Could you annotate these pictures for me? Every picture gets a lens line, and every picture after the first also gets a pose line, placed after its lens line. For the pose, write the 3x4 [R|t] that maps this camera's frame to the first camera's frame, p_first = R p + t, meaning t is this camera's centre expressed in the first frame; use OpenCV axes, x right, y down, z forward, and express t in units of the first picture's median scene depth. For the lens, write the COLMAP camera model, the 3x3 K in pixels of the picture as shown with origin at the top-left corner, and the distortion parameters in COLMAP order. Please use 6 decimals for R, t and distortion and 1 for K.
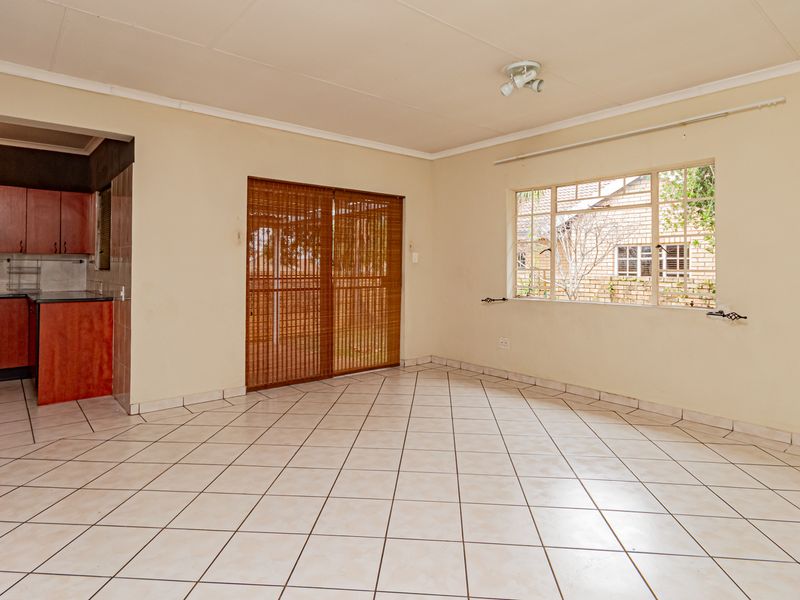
lens RADIAL K [[481.4, 0, 400.0], [0, 481.4, 300.0], [0, 0, 1]] dist [0.001806, 0.002342]
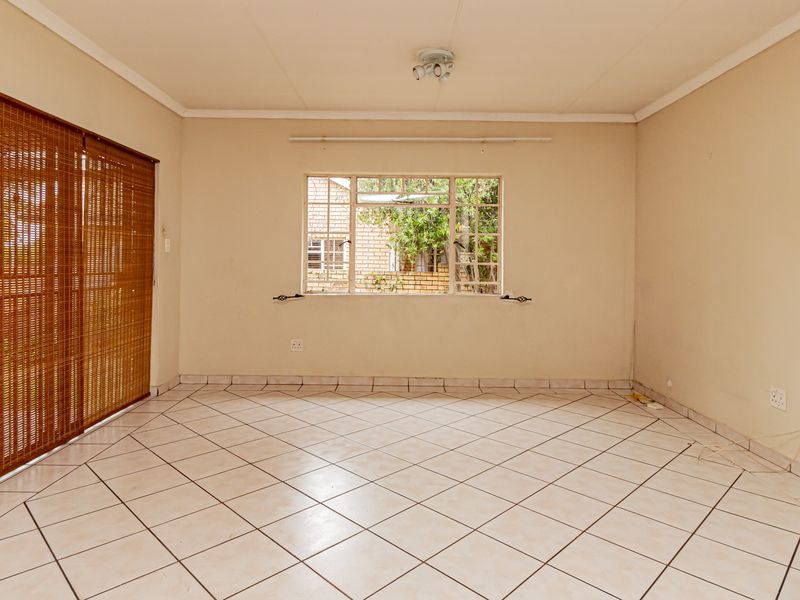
lens RADIAL K [[490.5, 0, 400.0], [0, 490.5, 300.0], [0, 0, 1]] dist [0.001435, -0.058533]
pose [[0.633787, -0.056779, 0.771421, -0.341738], [0.046280, 0.998299, 0.035456, -0.016362], [-0.772122, 0.013230, 0.635336, 0.265945]]
